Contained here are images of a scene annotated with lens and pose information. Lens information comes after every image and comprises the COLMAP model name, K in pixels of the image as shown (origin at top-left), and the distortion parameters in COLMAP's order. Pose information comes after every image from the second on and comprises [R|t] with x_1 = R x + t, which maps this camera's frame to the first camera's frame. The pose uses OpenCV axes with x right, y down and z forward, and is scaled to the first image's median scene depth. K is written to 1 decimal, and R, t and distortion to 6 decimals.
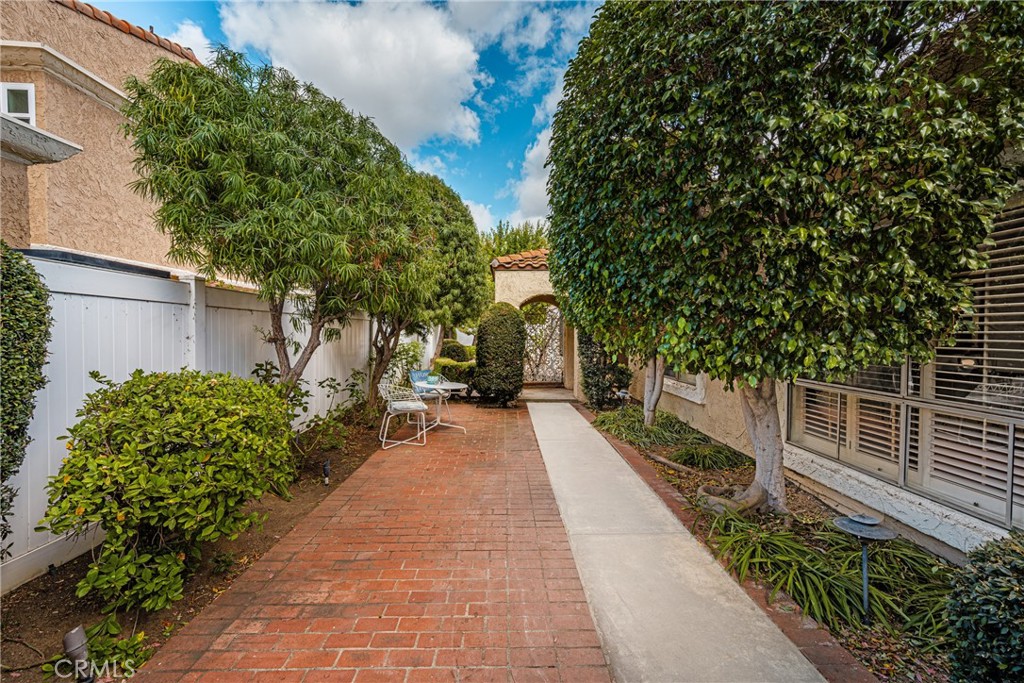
lens RADIAL K [[404.7, 0, 514.8], [0, 404.7, 339.0], [0, 0, 1]] dist [-0.000512, -0.000067]
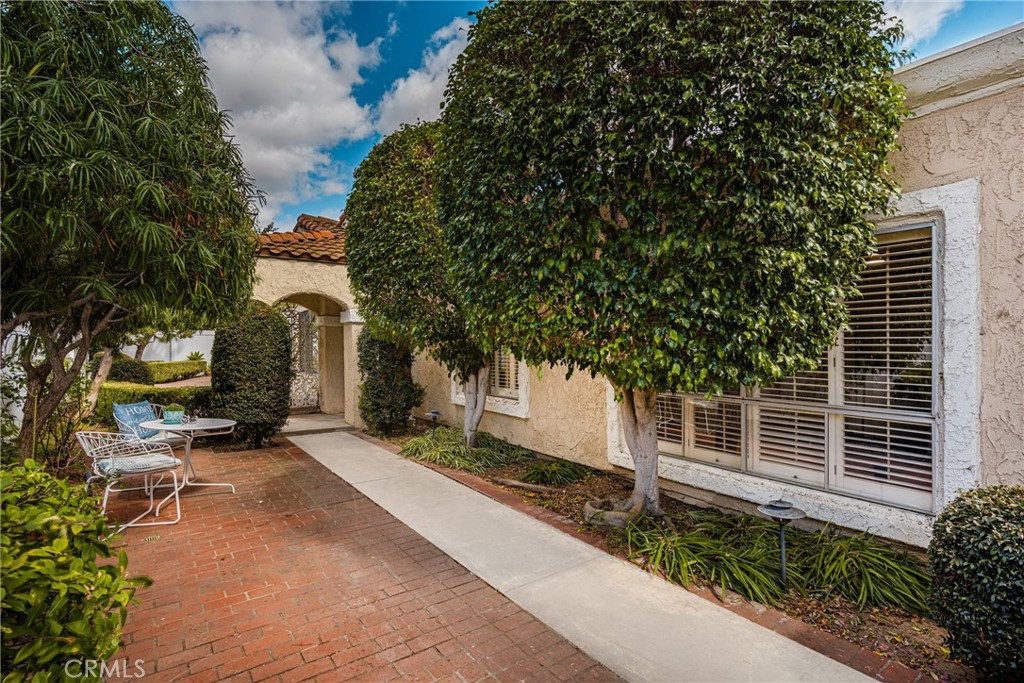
lens RADIAL K [[467.9, 0, 508.8], [0, 467.9, 342.6], [0, 0, 1]] dist [0.002415, 0.000013]
pose [[0.834688, 0.001116, 0.550722, -0.243478], [0.006867, 0.999899, -0.012434, -0.005592], [-0.550681, 0.014160, 0.834596, 0.129945]]
